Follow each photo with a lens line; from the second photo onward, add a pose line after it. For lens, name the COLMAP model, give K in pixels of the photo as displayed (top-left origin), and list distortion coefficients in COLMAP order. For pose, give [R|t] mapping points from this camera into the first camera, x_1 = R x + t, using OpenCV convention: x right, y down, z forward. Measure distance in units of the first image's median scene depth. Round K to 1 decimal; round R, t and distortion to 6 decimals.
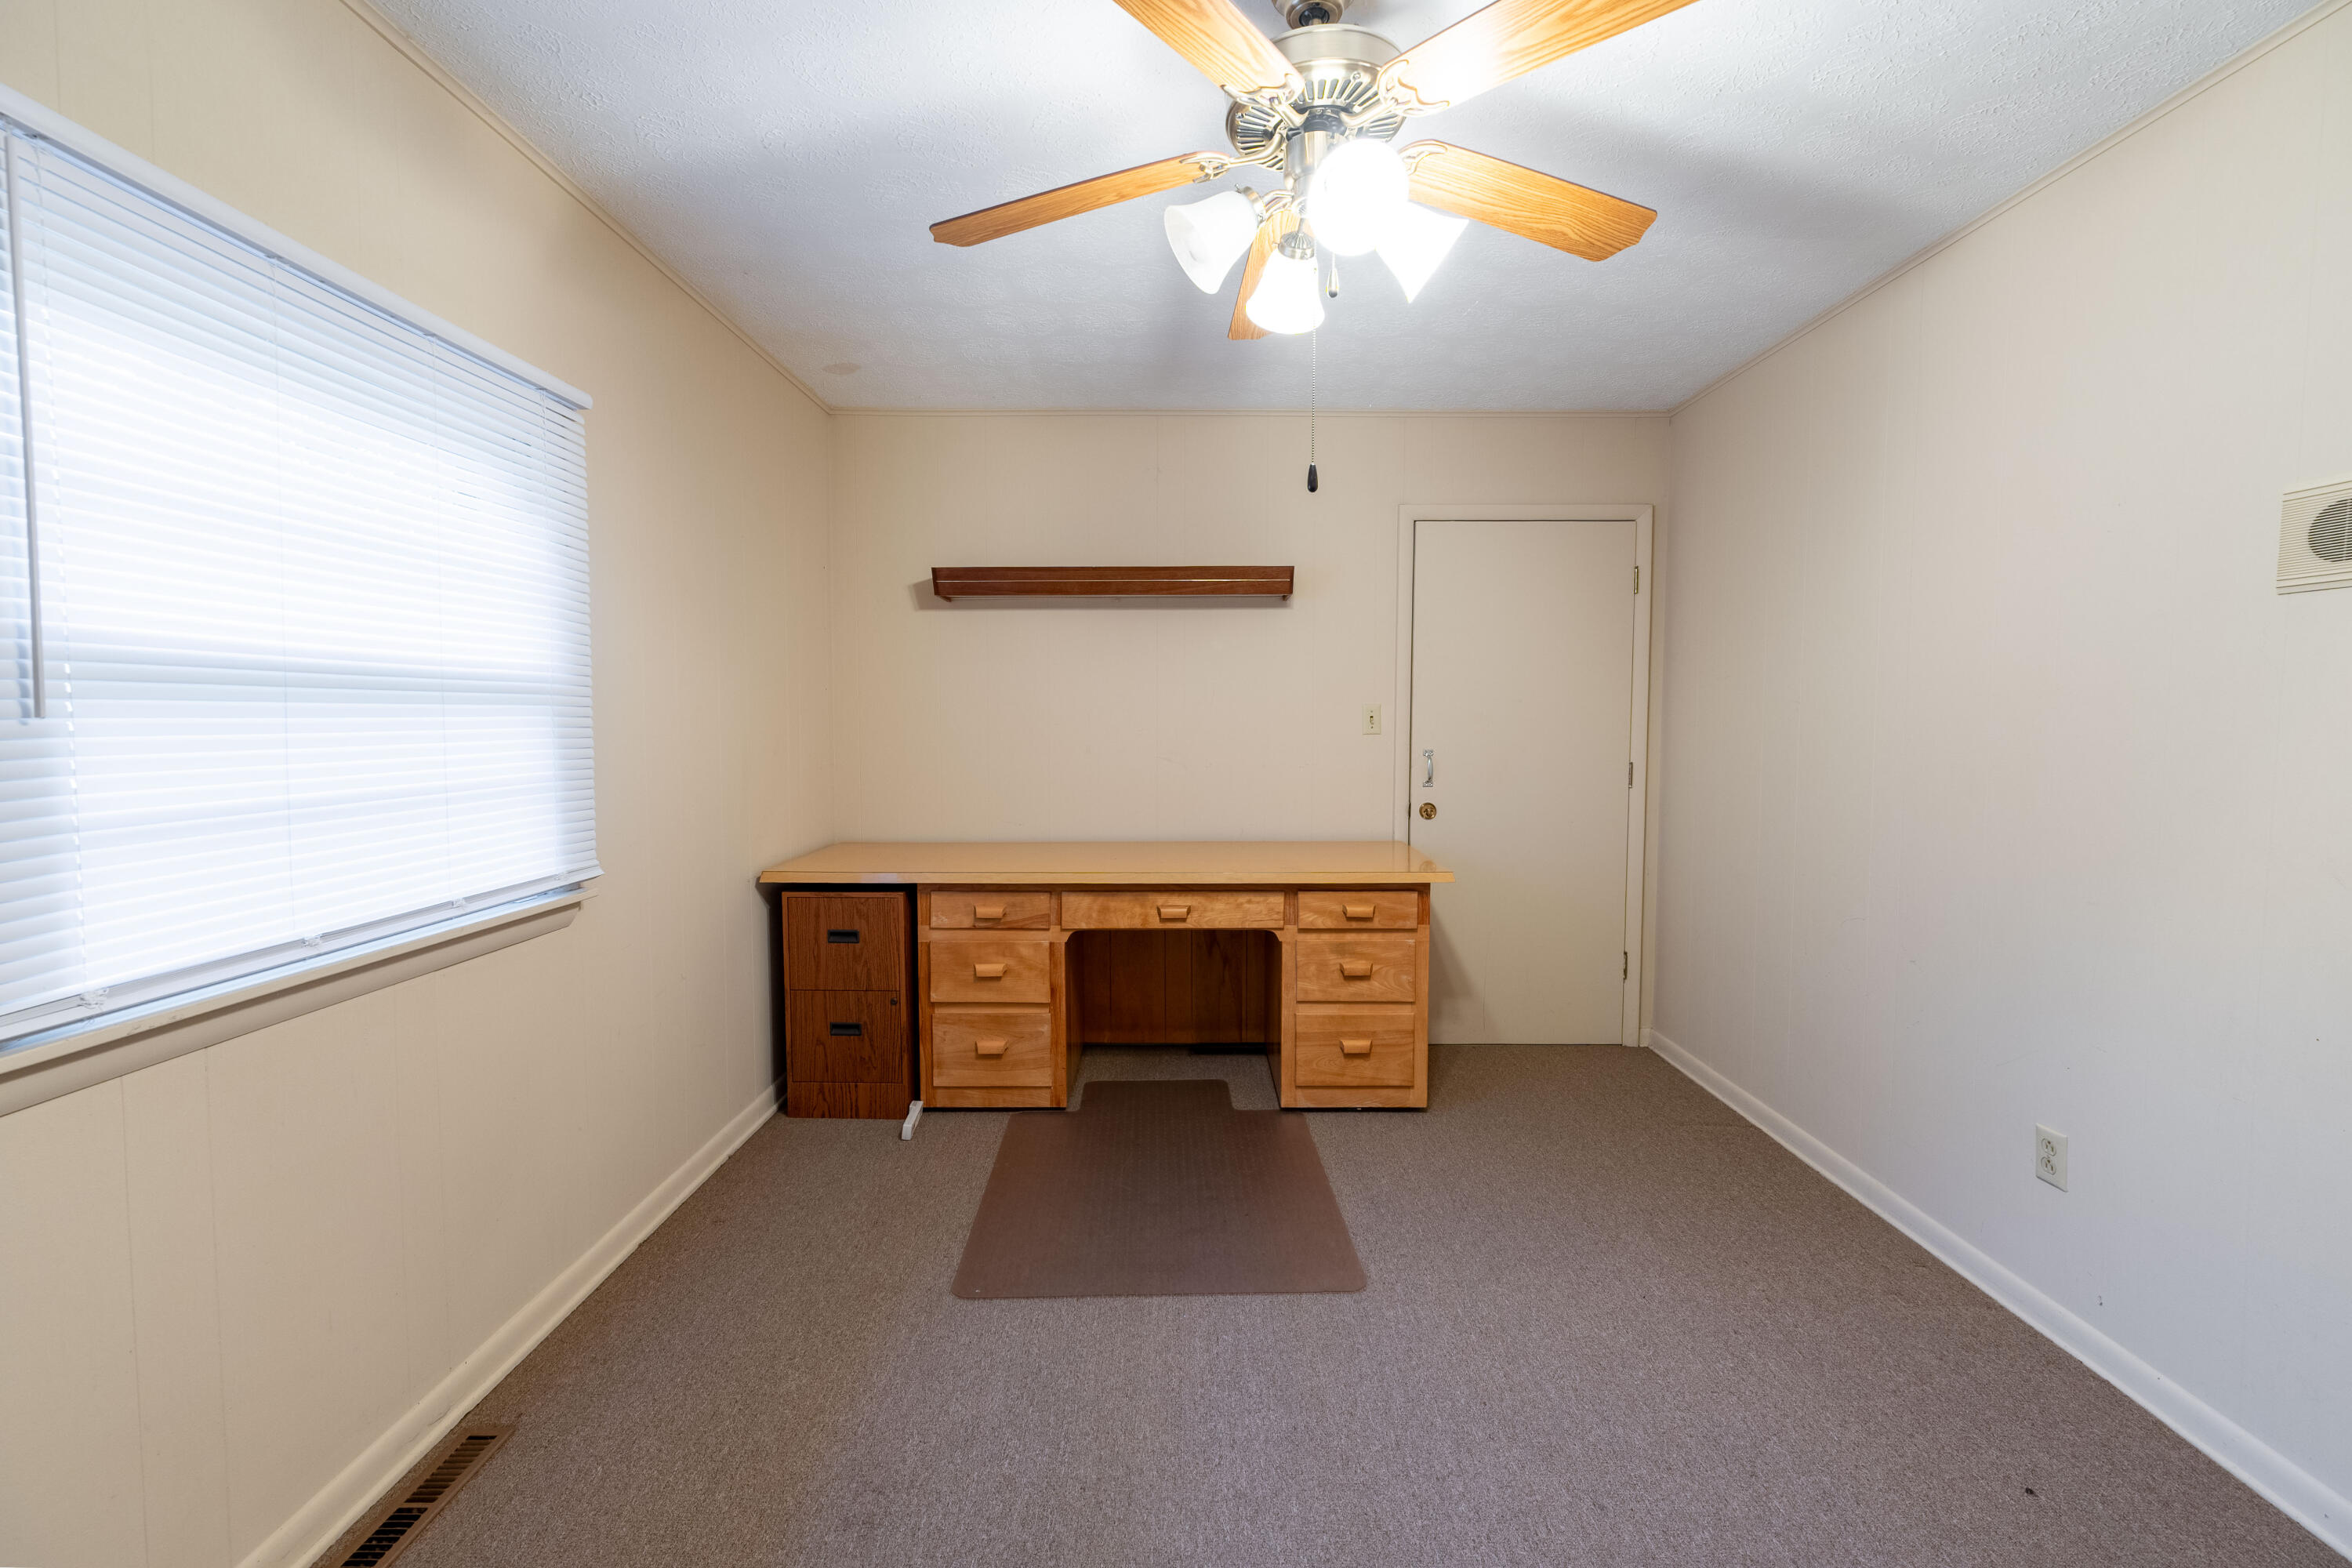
lens RADIAL K [[947.4, 0, 1173.8], [0, 947.4, 771.6], [0, 0, 1]] dist [0.001711, -0.000662]
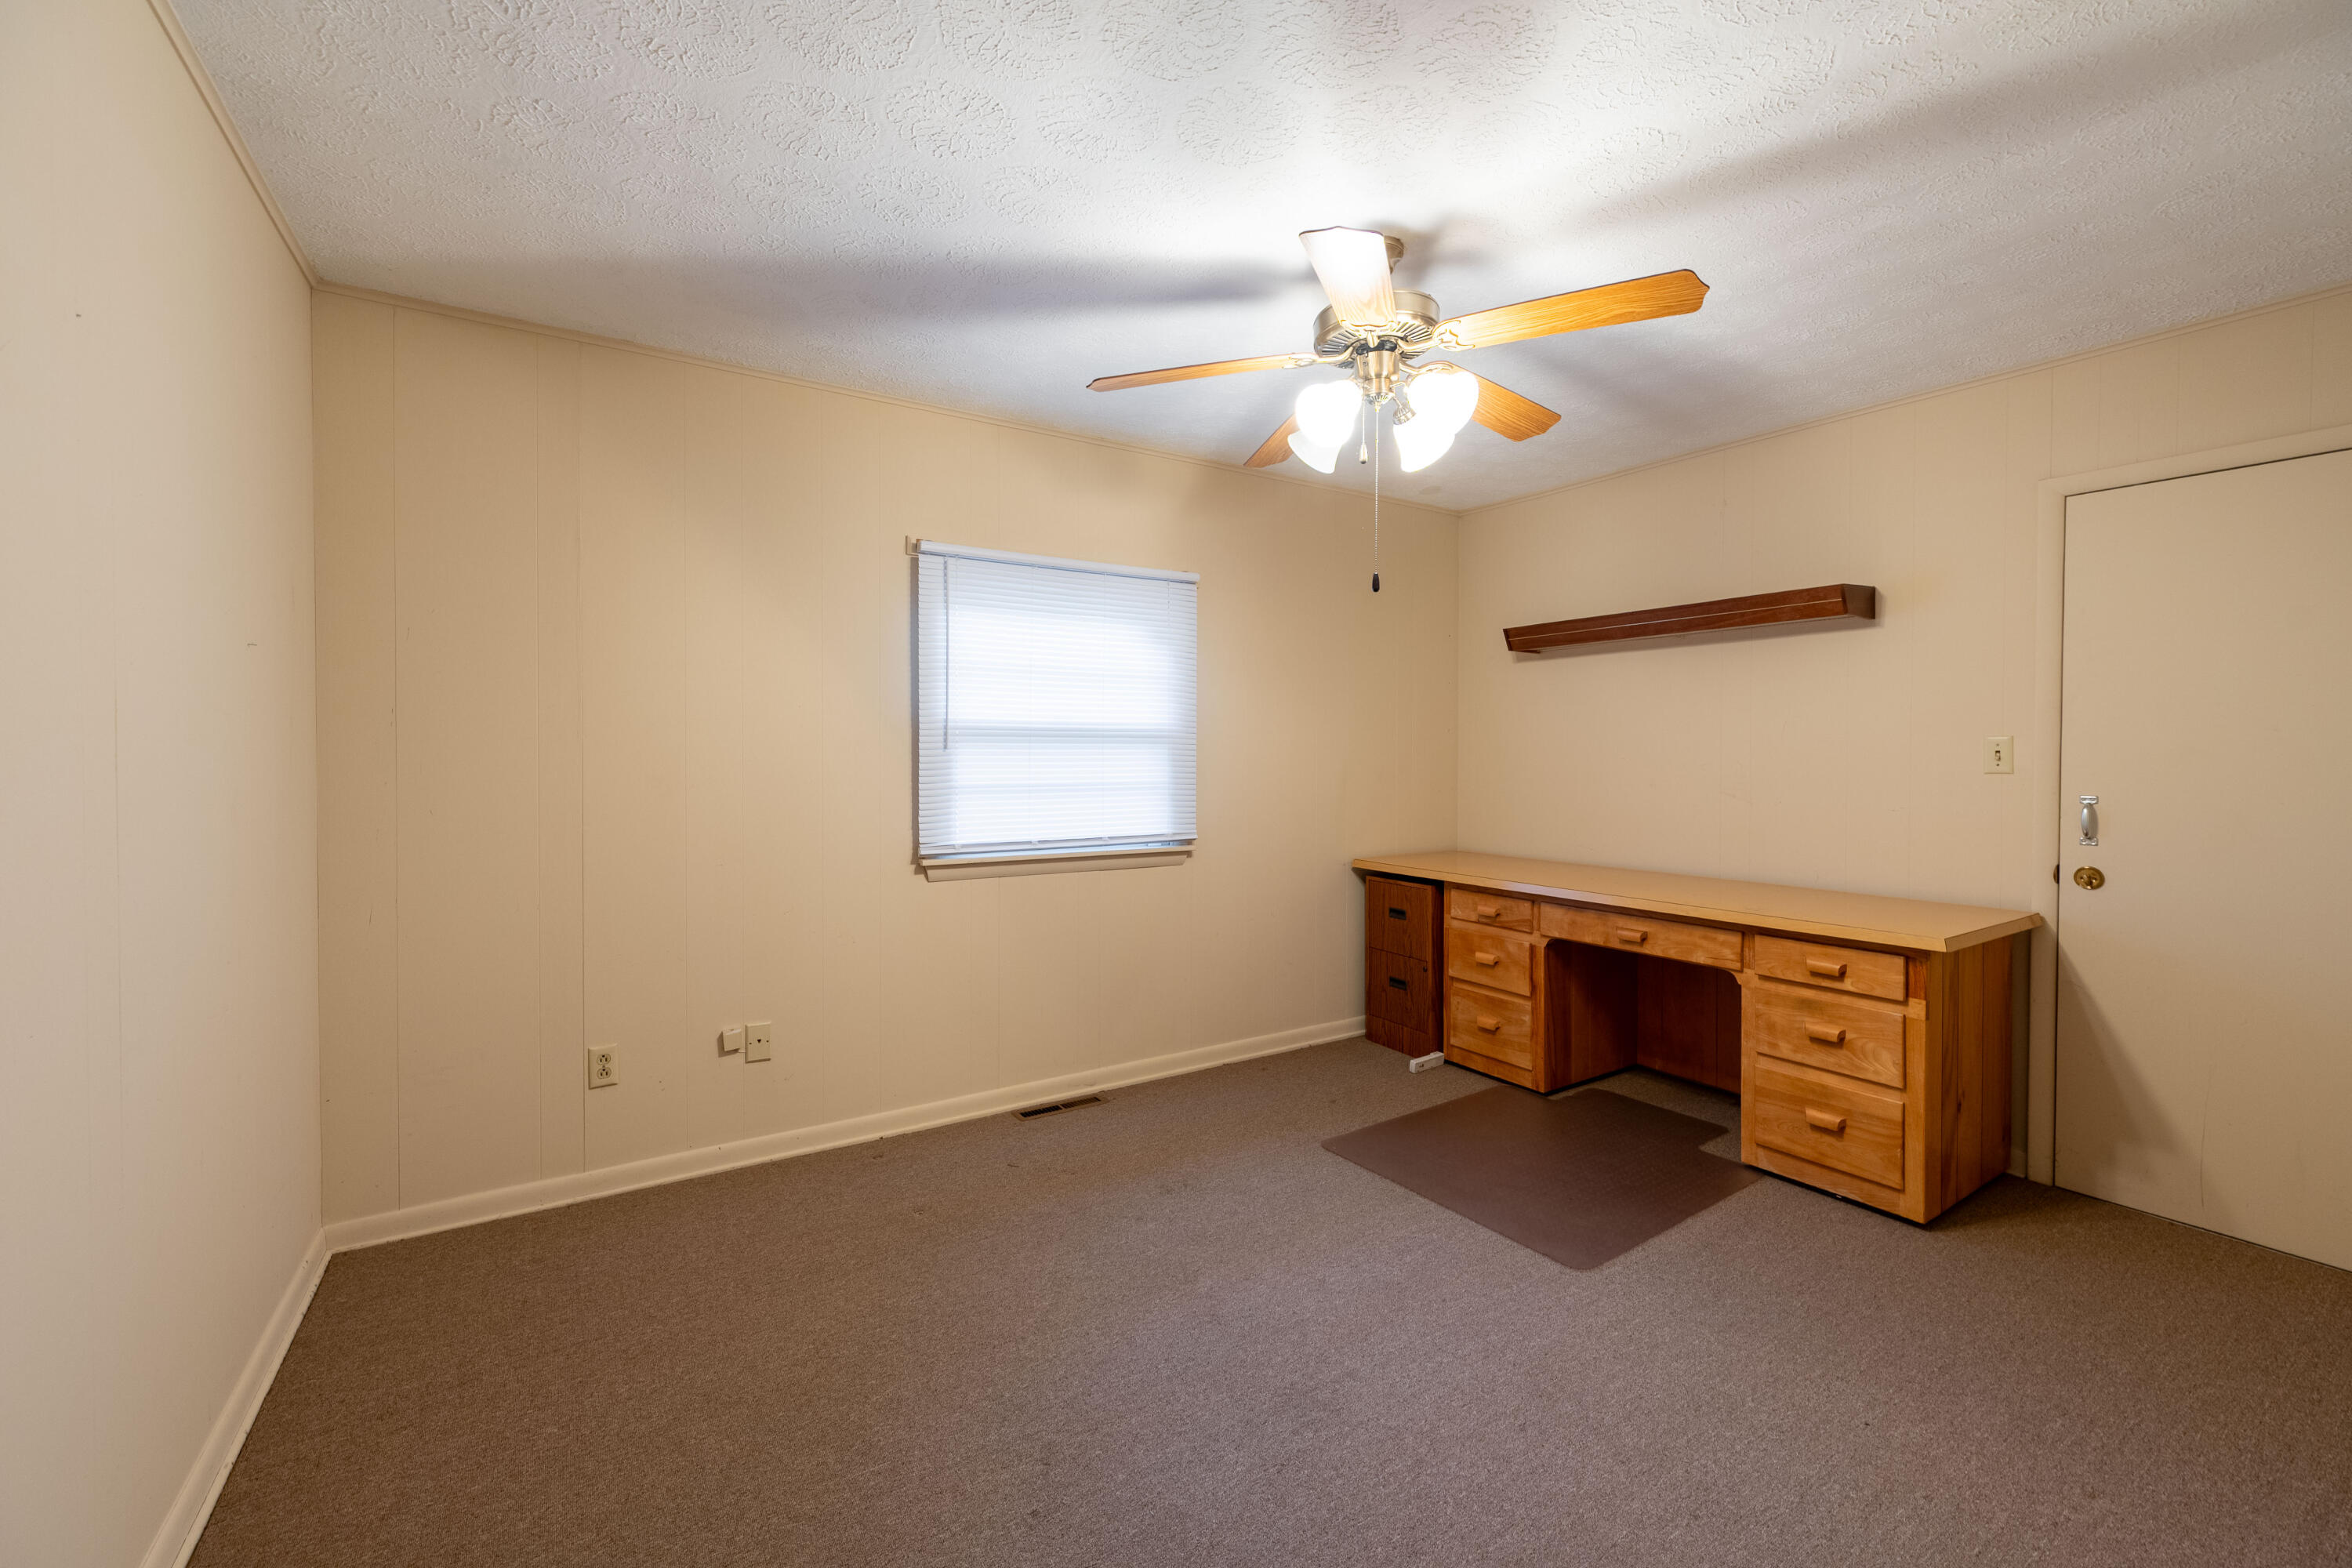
lens RADIAL K [[947.4, 0, 1176.2], [0, 947.4, 772.1], [0, 0, 1]] dist [0.001711, -0.000662]
pose [[0.551128, 0.018248, -0.834221, 0.594953], [-0.051357, 0.998607, -0.012085, 0.005290], [0.832839, 0.049504, 0.551297, -0.015633]]
